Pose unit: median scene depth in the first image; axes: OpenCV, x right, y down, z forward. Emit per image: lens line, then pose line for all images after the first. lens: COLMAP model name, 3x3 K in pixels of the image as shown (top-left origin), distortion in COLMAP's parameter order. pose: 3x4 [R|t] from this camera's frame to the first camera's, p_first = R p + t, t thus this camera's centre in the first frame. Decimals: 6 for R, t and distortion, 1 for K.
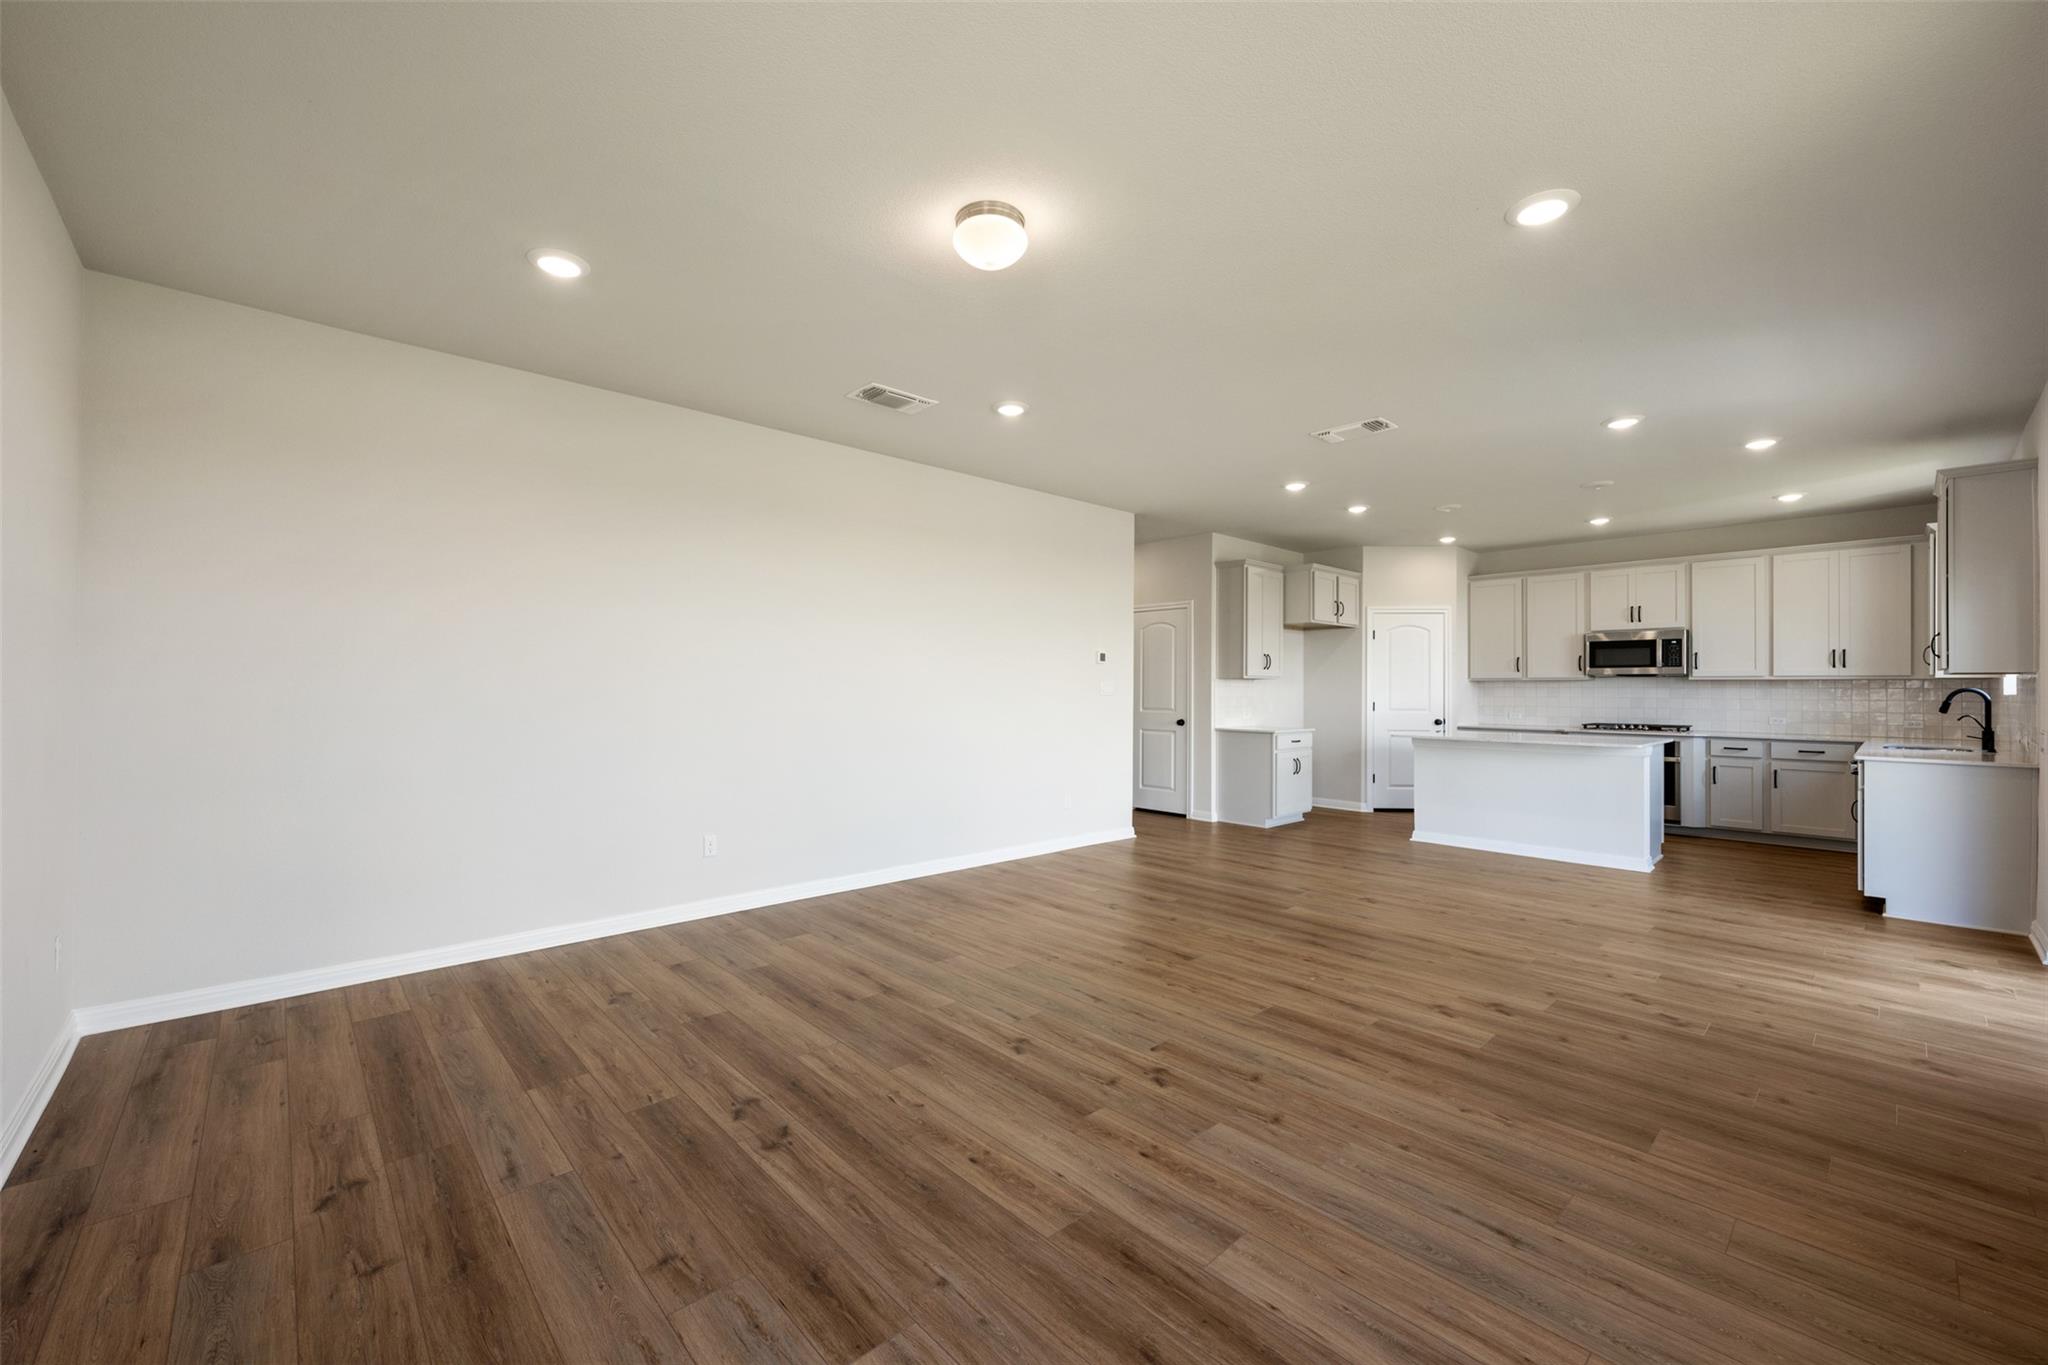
lens RADIAL K [[810.5, 0, 1015.8], [0, 810.5, 687.2], [0, 0, 1]] dist [0.001252, -0.000755]
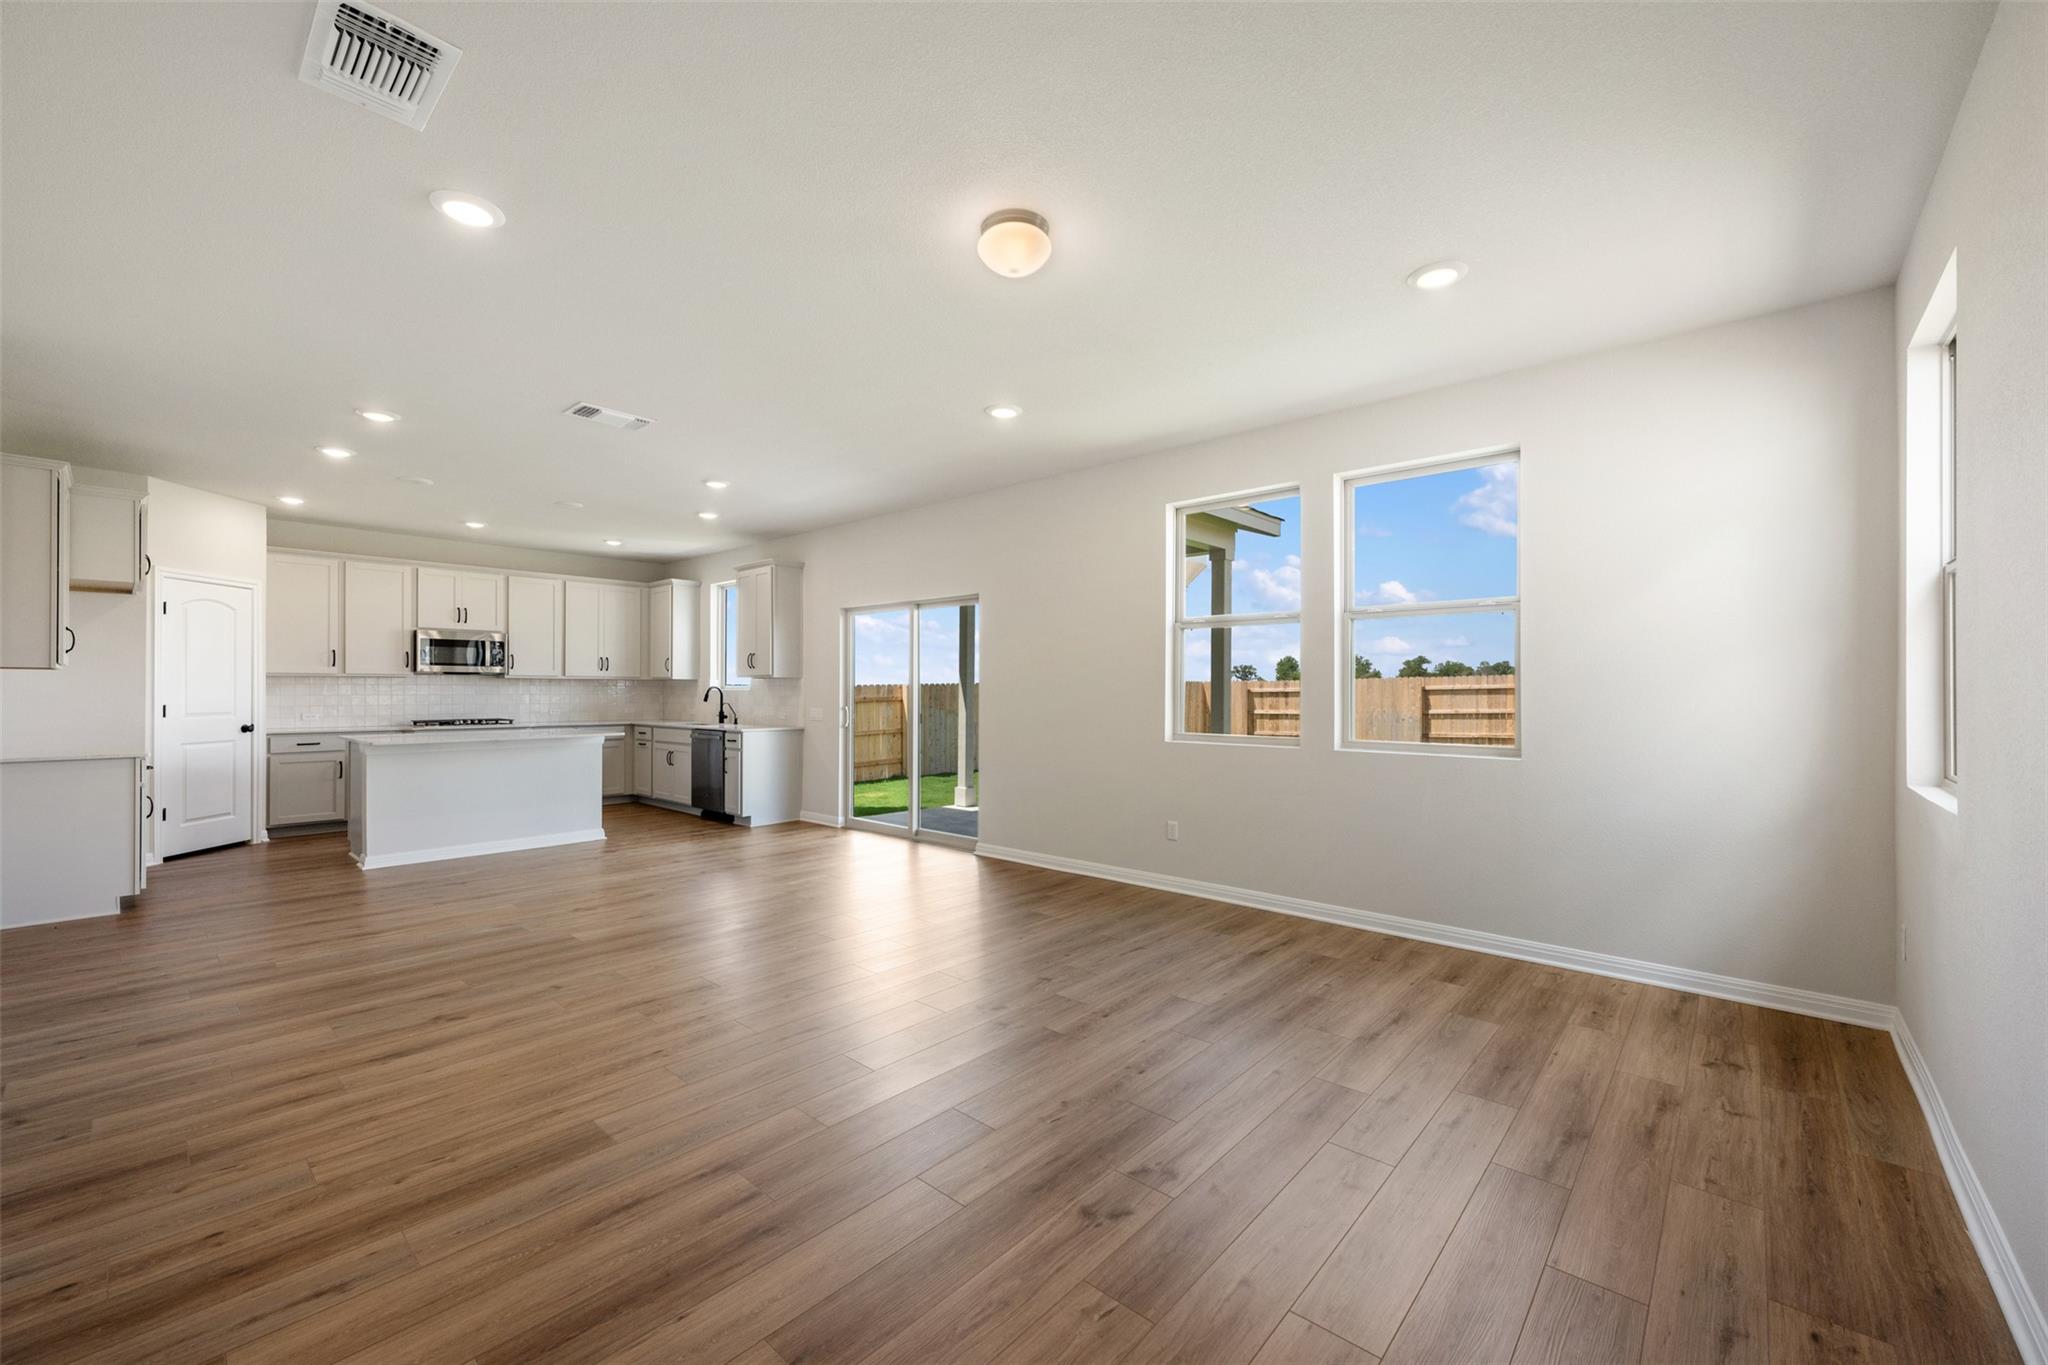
lens RADIAL K [[810.5, 0, 1026.3], [0, 810.5, 690.0], [0, 0, 1]] dist [0.001252, -0.000755]
pose [[-0.100021, -0.004735, 0.994974, -0.671443], [-0.004584, 0.999980, 0.004298, -0.001042], [-0.994975, -0.004131, -0.100040, 0.692993]]
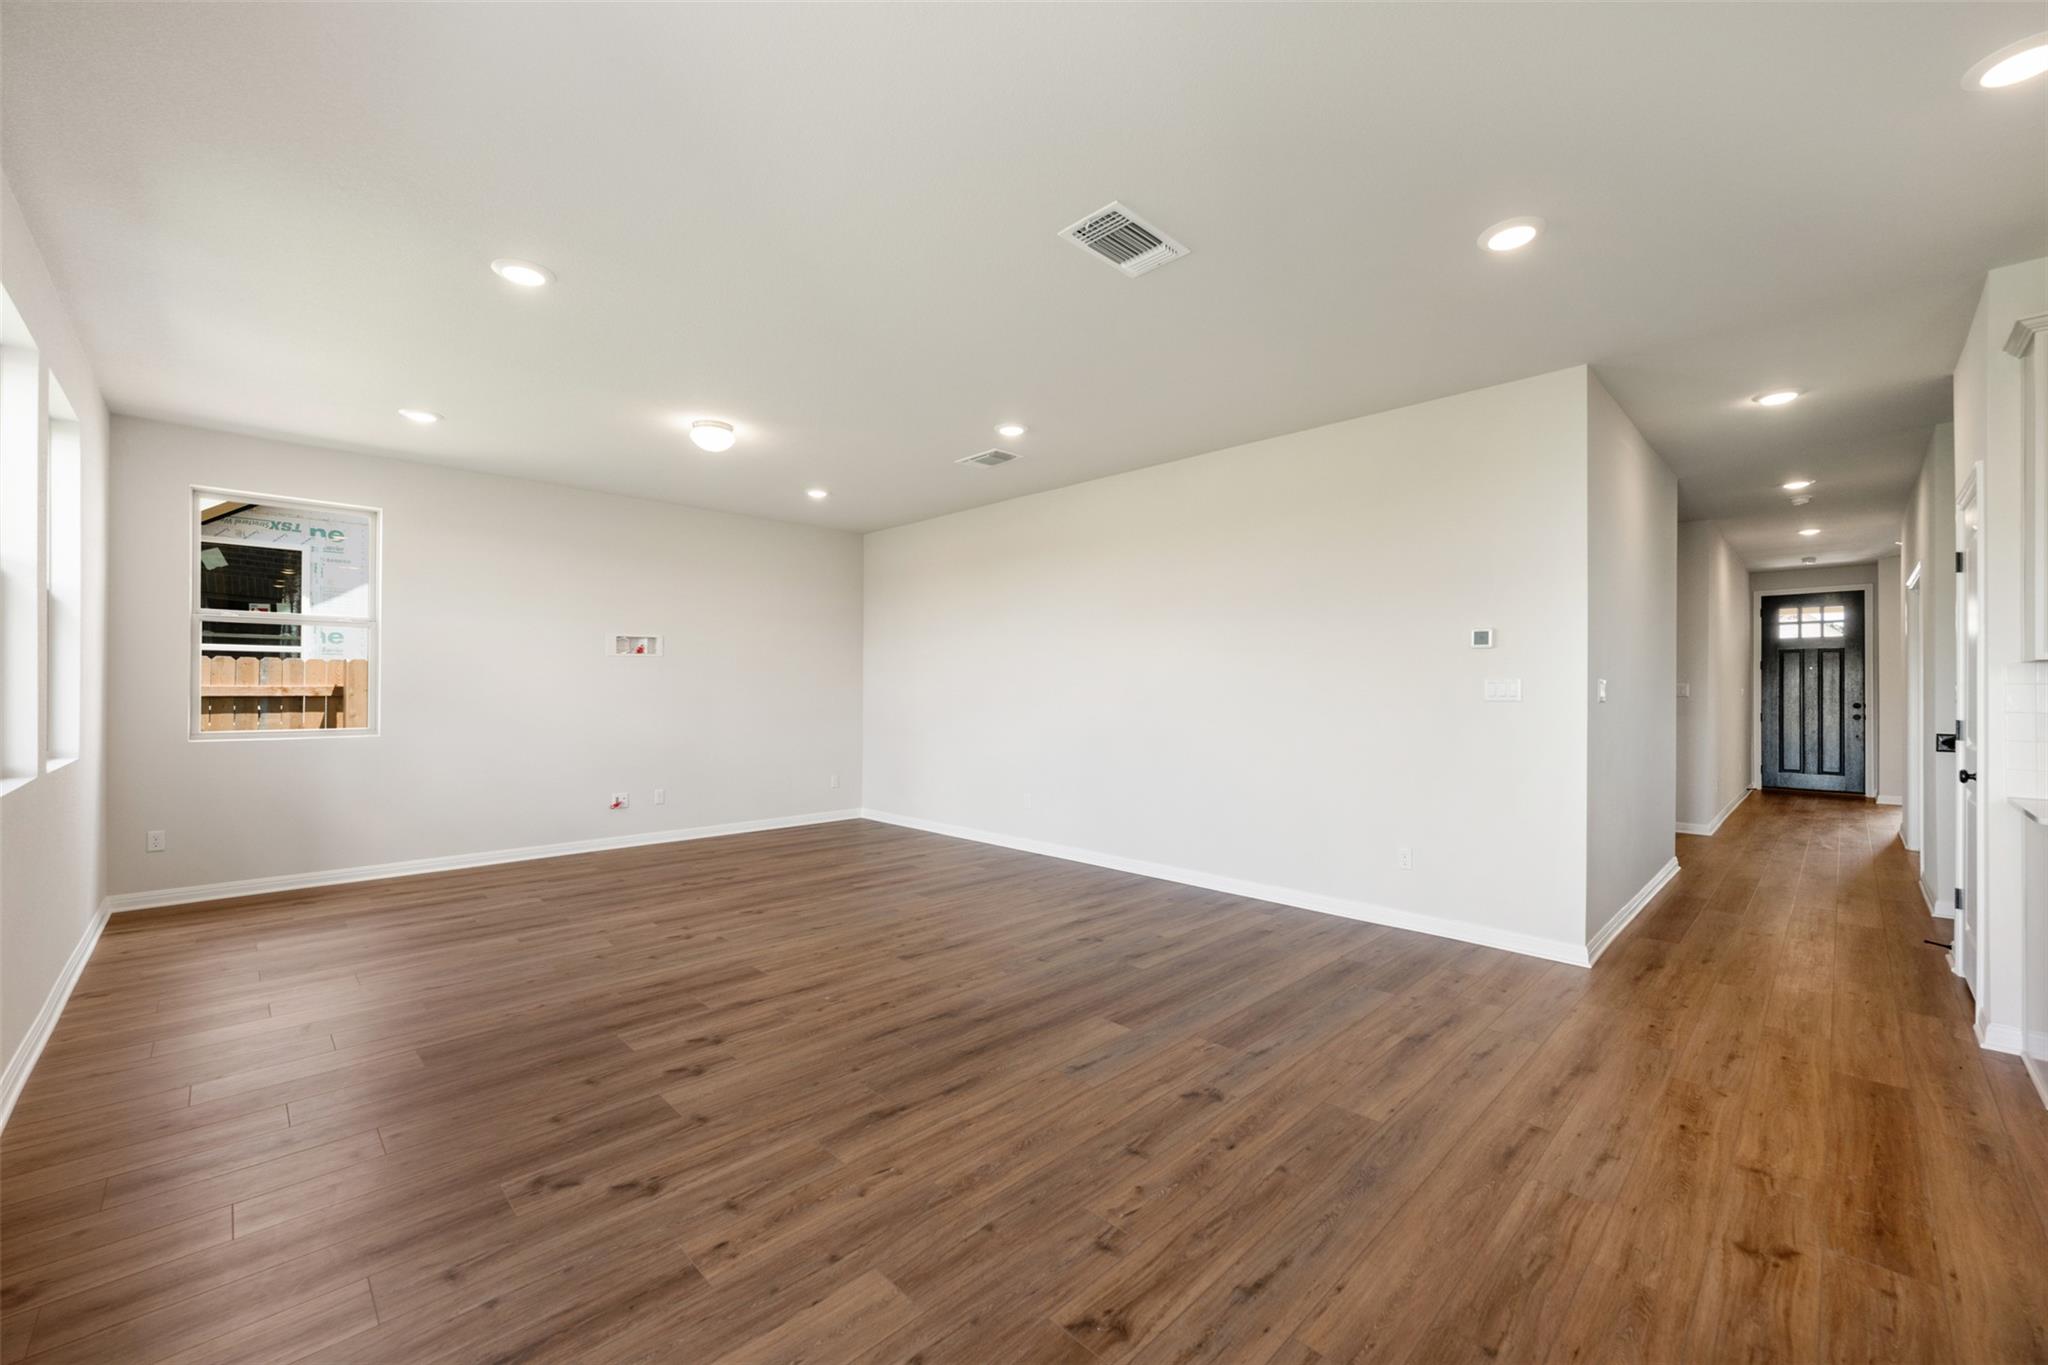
lens RADIAL K [[810.5, 0, 1023.6], [0, 810.5, 676.4], [0, 0, 1]] dist [0.001252, -0.000755]
pose [[0.034229, -0.018012, -0.999252, 1.141247], [0.000319, 0.999838, -0.018012, 0.005827], [0.999414, 0.000298, 0.034229, 1.038841]]
